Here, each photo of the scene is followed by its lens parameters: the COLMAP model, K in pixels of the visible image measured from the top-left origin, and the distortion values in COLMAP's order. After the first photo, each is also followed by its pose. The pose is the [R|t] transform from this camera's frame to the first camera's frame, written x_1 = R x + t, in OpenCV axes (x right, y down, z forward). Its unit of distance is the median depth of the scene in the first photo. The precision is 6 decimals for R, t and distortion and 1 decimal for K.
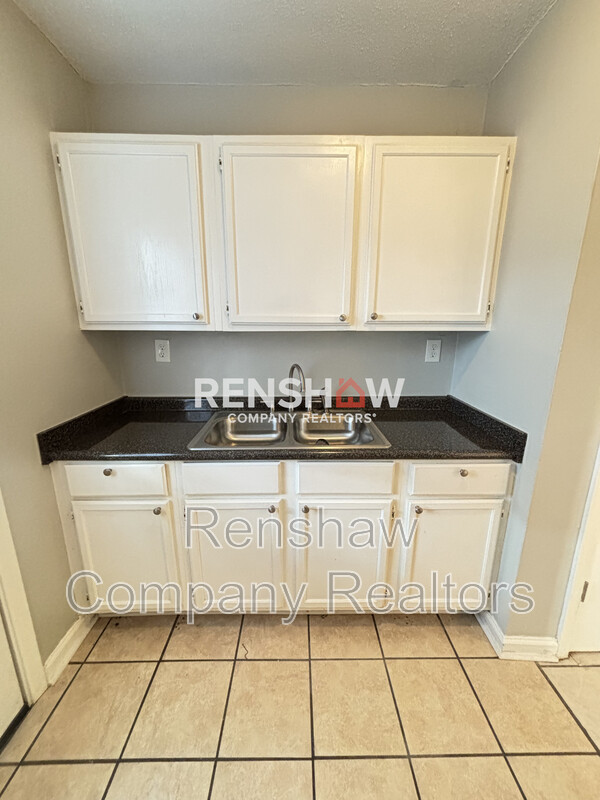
lens RADIAL K [[322.7, 0, 300.0], [0, 322.7, 400.0], [0, 0, 1]] dist [0.000001, -0.000093]
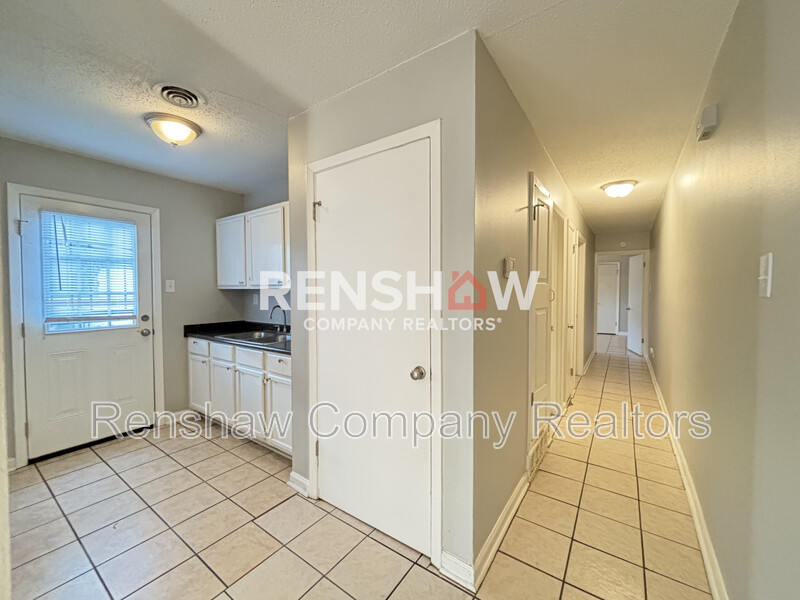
lens RADIAL K [[322.7, 0, 400.0], [0, 322.7, 300.0], [0, 0, 1]] dist [0.000001, -0.000093]
pose [[0.815312, 0.019533, -0.578692, 0.289211], [-0.136855, 0.977614, -0.159815, 0.010668], [0.562616, 0.209496, 0.799734, -0.025986]]
